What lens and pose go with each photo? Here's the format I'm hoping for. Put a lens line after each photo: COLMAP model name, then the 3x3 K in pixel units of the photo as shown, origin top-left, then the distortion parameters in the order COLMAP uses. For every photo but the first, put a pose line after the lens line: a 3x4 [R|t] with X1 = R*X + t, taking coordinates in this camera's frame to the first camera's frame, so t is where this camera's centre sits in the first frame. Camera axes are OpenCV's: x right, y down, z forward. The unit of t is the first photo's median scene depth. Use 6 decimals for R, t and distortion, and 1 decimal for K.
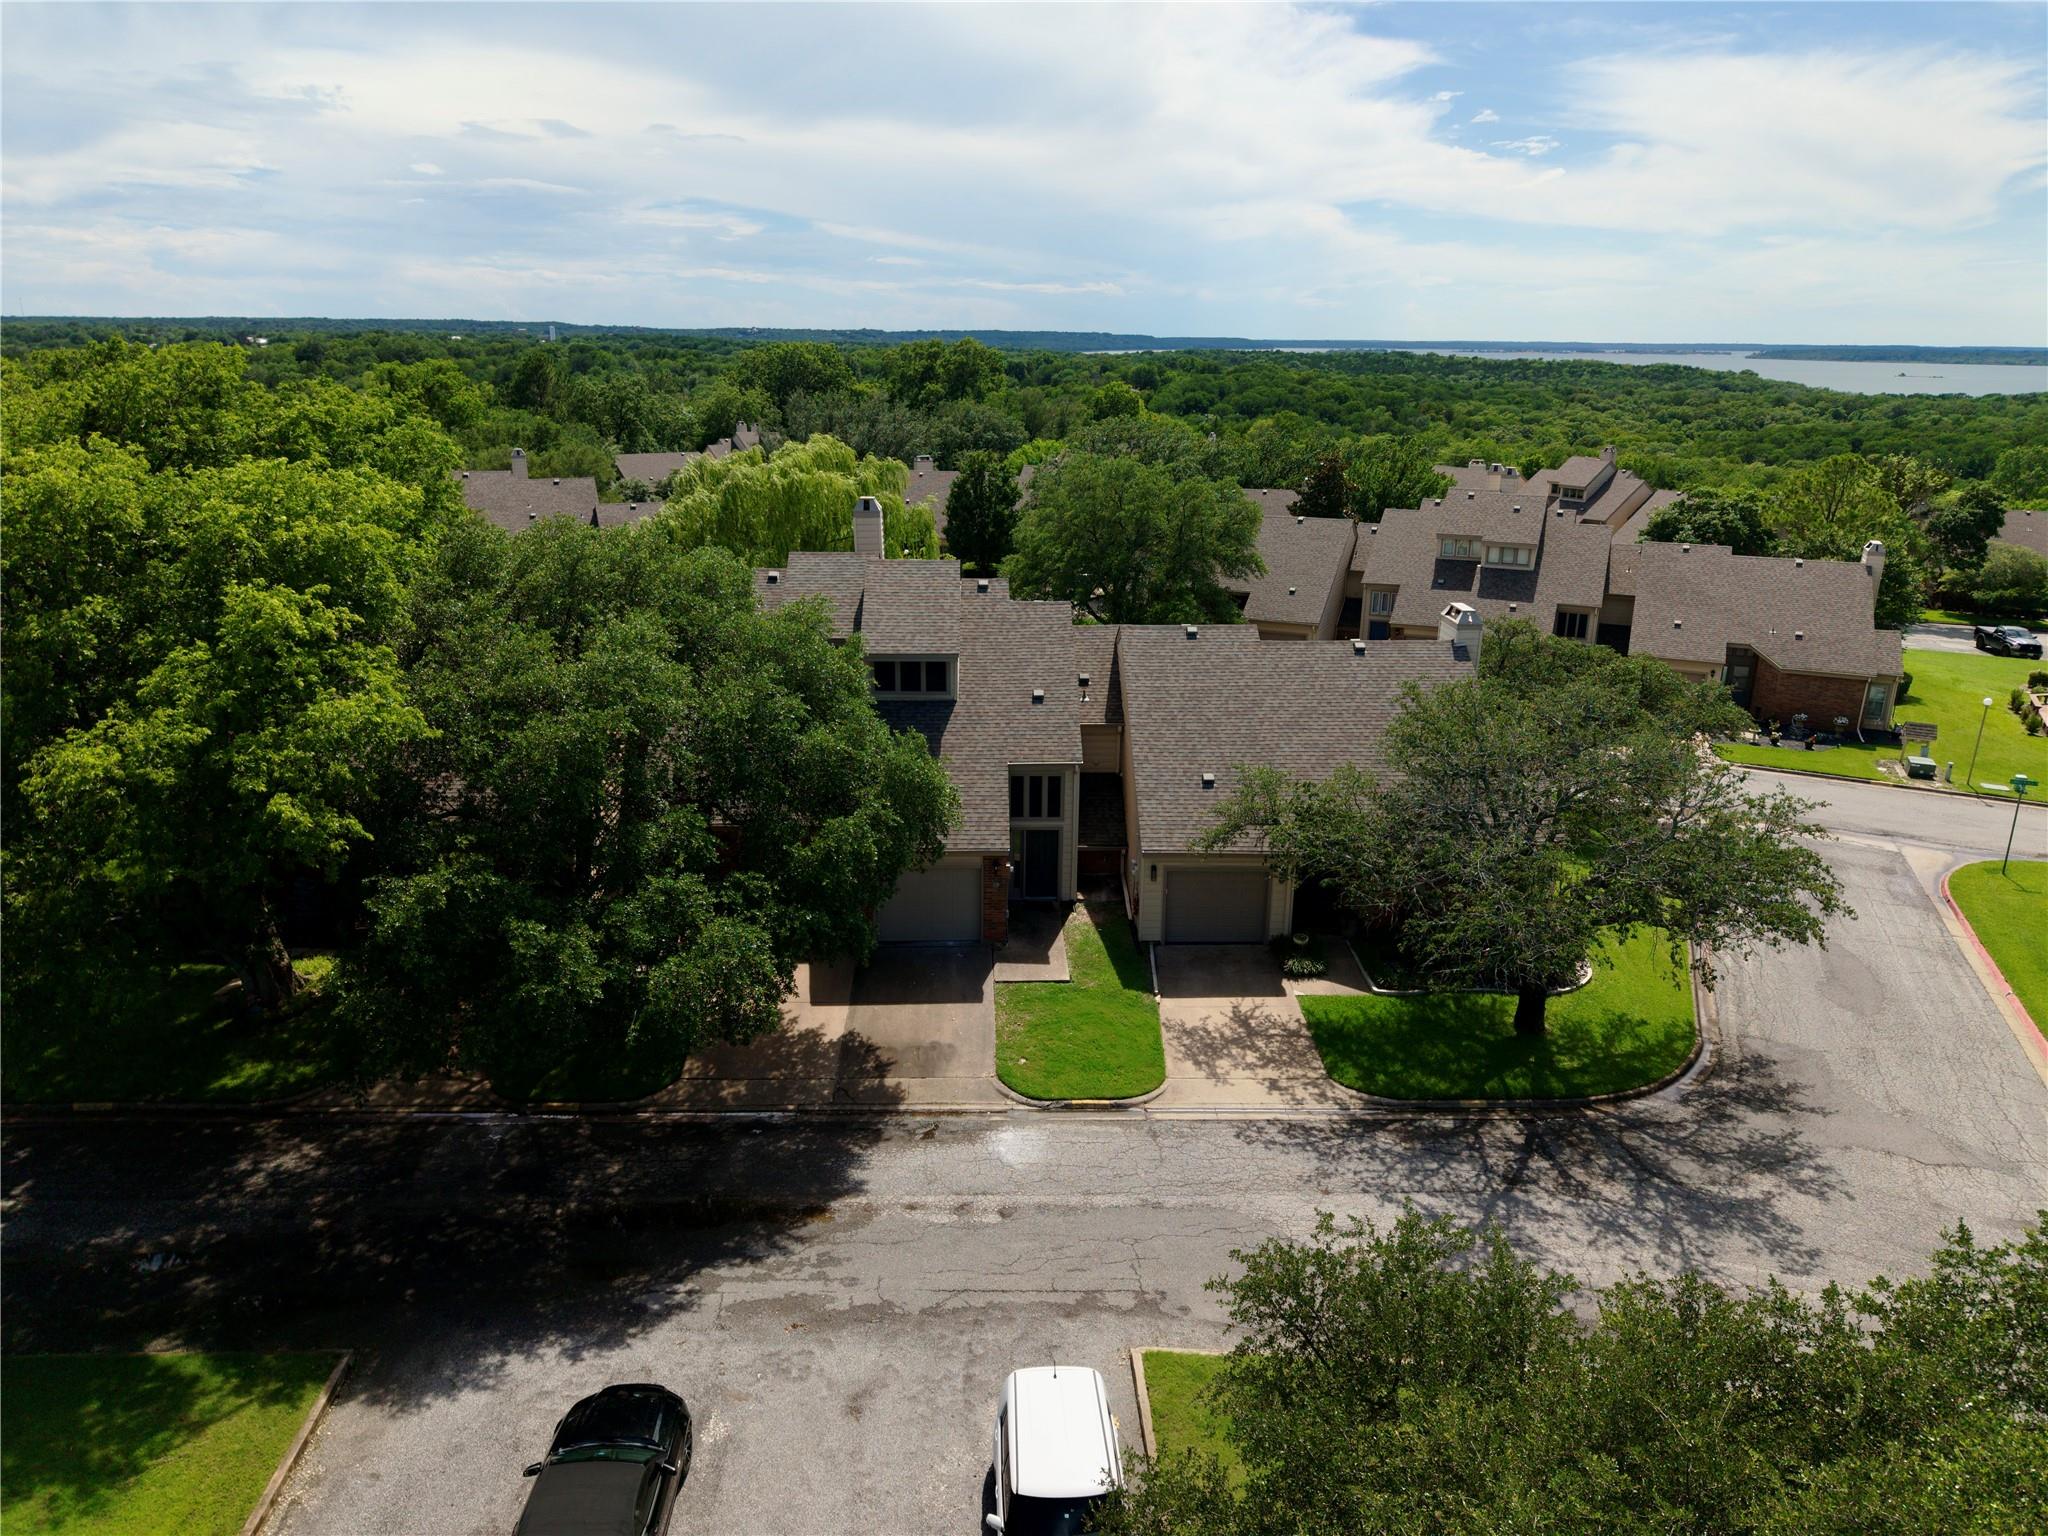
lens RADIAL K [[1428.5, 0, 1024.0], [0, 1428.5, 768.0], [0, 0, 1]] dist [0.049334, -0.000420]
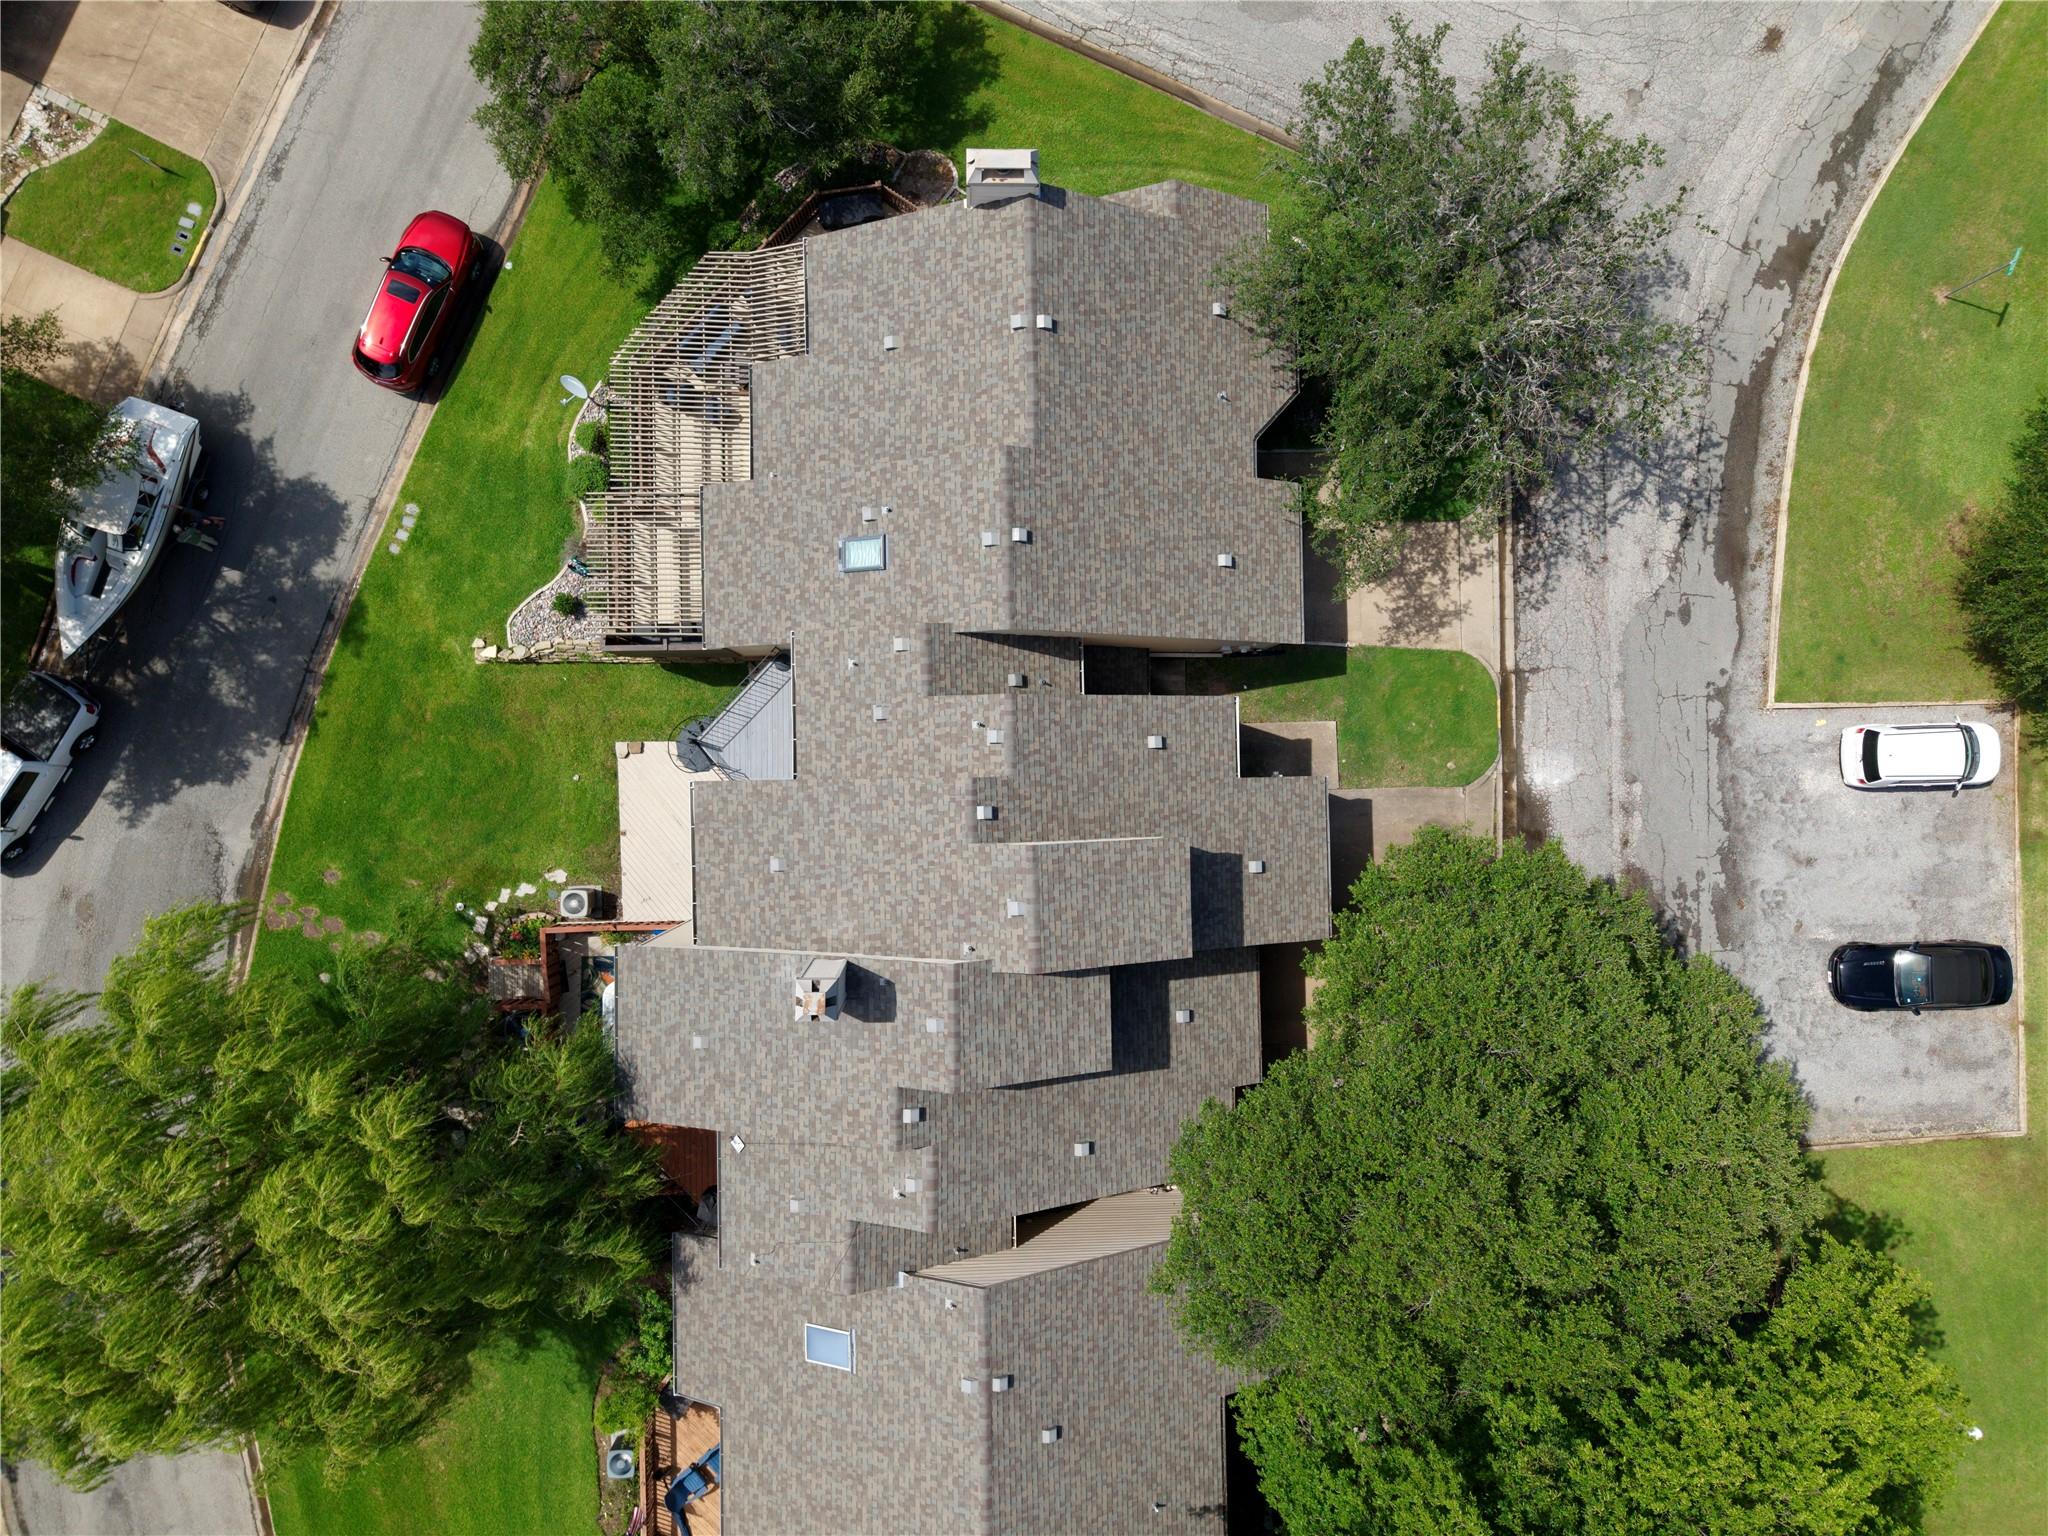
lens RADIAL K [[1417.3, 0, 1024.0], [0, 1417.3, 768.0], [0, 0, 1]] dist [0.049017, -0.072763]
pose [[0.017392, -0.999818, -0.007850, 0.000286], [0.224870, -0.003739, 0.974382, -1.087051], [-0.974234, -0.018712, 0.224764, 1.086280]]
